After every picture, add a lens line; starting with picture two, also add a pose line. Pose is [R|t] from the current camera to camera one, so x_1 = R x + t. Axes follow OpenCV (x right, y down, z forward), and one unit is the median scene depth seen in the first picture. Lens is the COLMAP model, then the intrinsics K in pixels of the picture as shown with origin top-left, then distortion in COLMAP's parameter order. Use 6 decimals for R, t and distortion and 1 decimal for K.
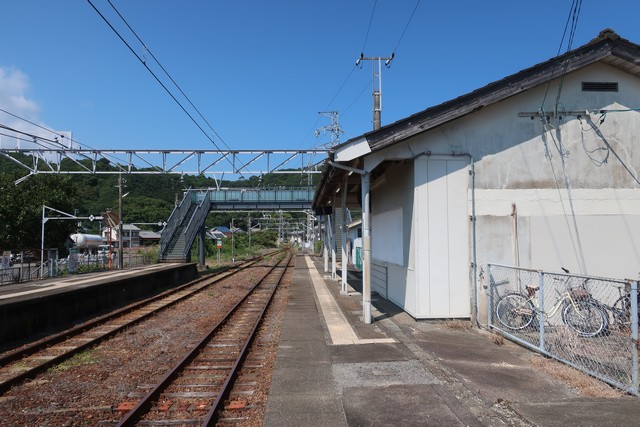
lens RADIAL K [[513.5, 0, 320.0], [0, 513.5, 213.5], [0, 0, 1]] dist [-0.003200, -0.001854]
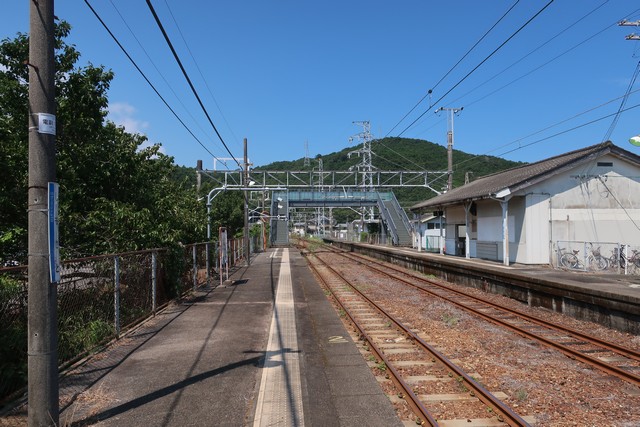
lens RADIAL K [[513.5, 0, 320.0], [0, 513.5, 213.5], [0, 0, 1]] dist [-0.003200, -0.001854]
pose [[0.999682, 0.001640, 0.025150, -0.805734], [-0.002078, 0.999847, 0.017377, -0.064202], [-0.025118, -0.017424, 0.999533, -1.297905]]
